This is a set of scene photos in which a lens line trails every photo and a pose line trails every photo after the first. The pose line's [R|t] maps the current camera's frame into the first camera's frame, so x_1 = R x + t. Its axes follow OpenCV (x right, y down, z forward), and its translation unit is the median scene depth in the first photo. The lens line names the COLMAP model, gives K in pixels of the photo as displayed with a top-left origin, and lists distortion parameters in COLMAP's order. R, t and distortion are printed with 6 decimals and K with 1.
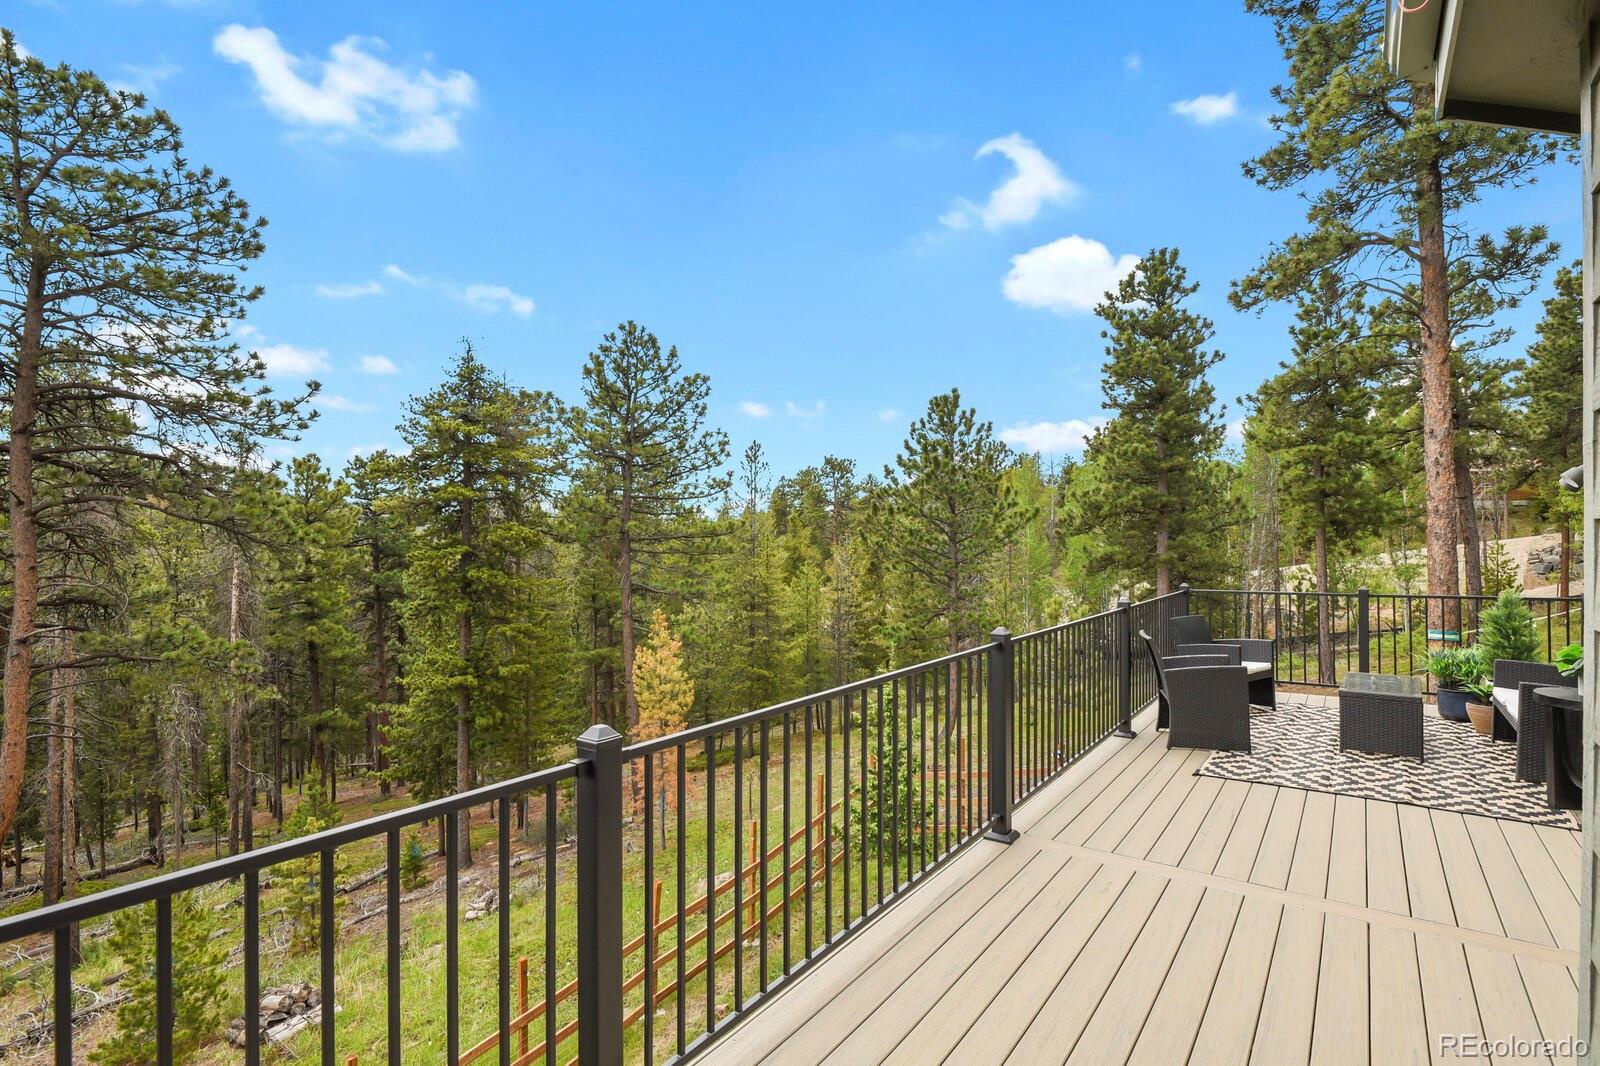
lens RADIAL K [[783.4, 0, 811.9], [0, 783.4, 526.9], [0, 0, 1]] dist [-0.010557, -0.003750]
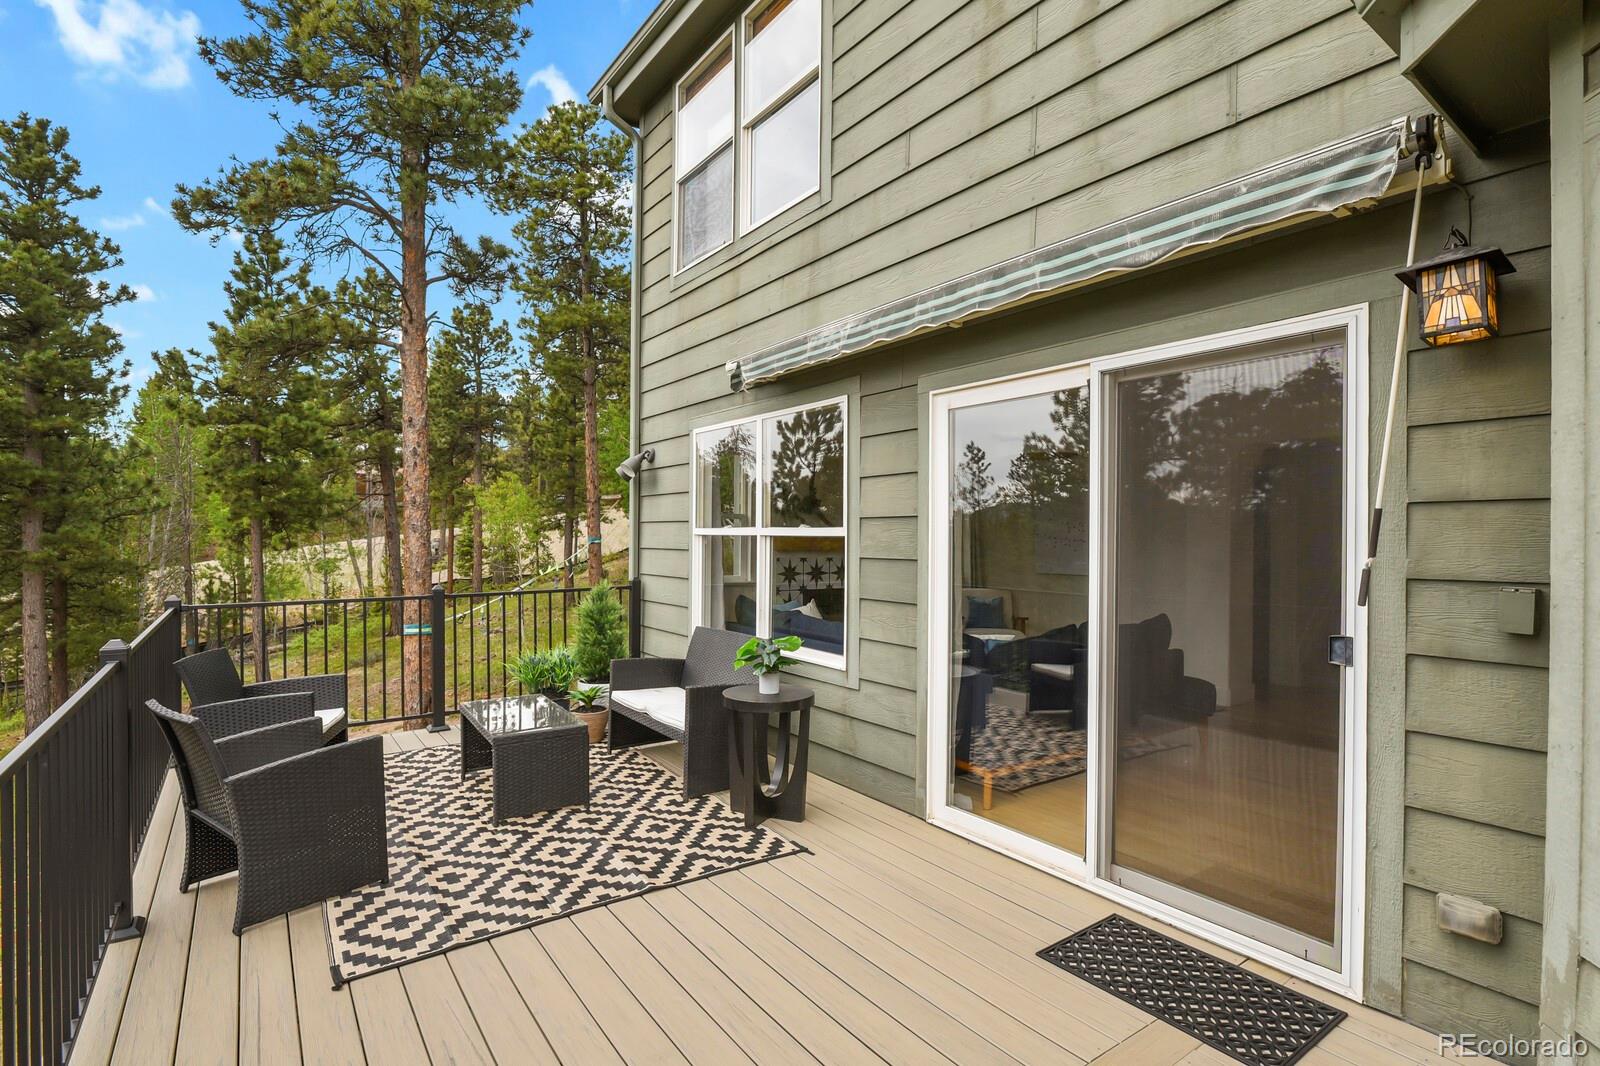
lens RADIAL K [[783.4, 0, 815.5], [0, 783.4, 538.2], [0, 0, 1]] dist [-0.010557, -0.003750]
pose [[0.328297, 0.001305, 0.944574, 0.024439], [-0.020368, 0.999776, 0.005697, 0.004800], [-0.944355, -0.021109, 0.328250, 0.109164]]
